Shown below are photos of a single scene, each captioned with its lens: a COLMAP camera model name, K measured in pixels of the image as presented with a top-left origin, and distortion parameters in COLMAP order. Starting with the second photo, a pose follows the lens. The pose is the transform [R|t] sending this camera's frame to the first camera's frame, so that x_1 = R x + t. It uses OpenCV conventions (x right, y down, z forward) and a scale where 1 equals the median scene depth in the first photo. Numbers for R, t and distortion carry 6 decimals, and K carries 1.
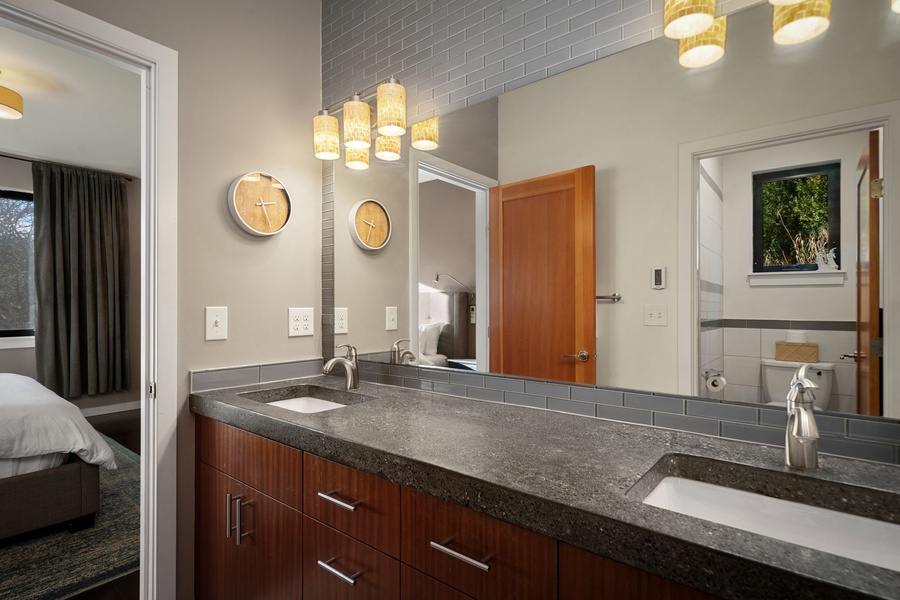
lens RADIAL K [[448.1, 0, 450.4], [0, 448.1, 302.1], [0, 0, 1]] dist [-0.002811, -0.000203]
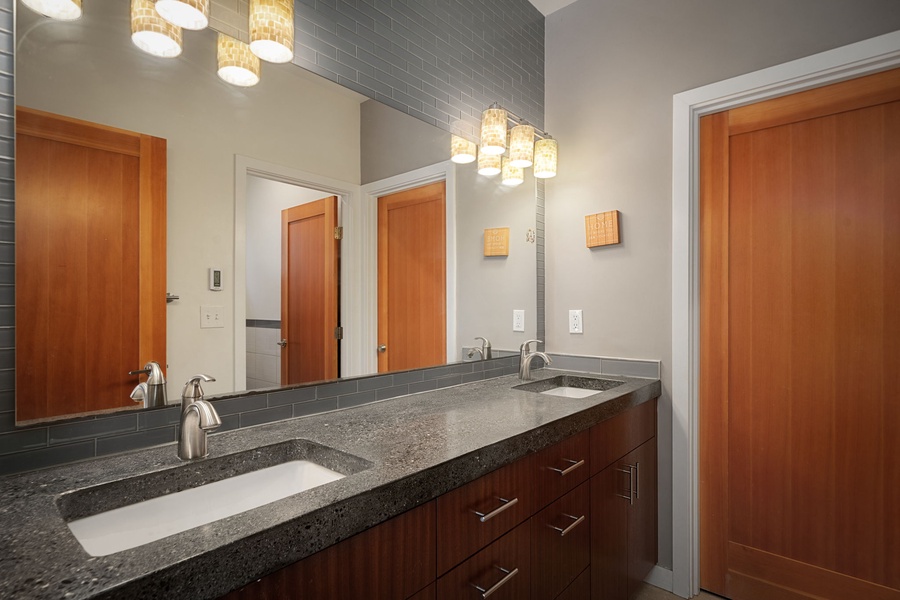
lens RADIAL K [[448.1, 0, 450.7], [0, 448.1, 306.8], [0, 0, 1]] dist [-0.002811, -0.000203]
pose [[0.038068, 0.001922, 0.999273, -0.509422], [-0.011643, 0.999931, -0.001480, 0.002528], [-0.999207, -0.011579, 0.038087, 0.442247]]
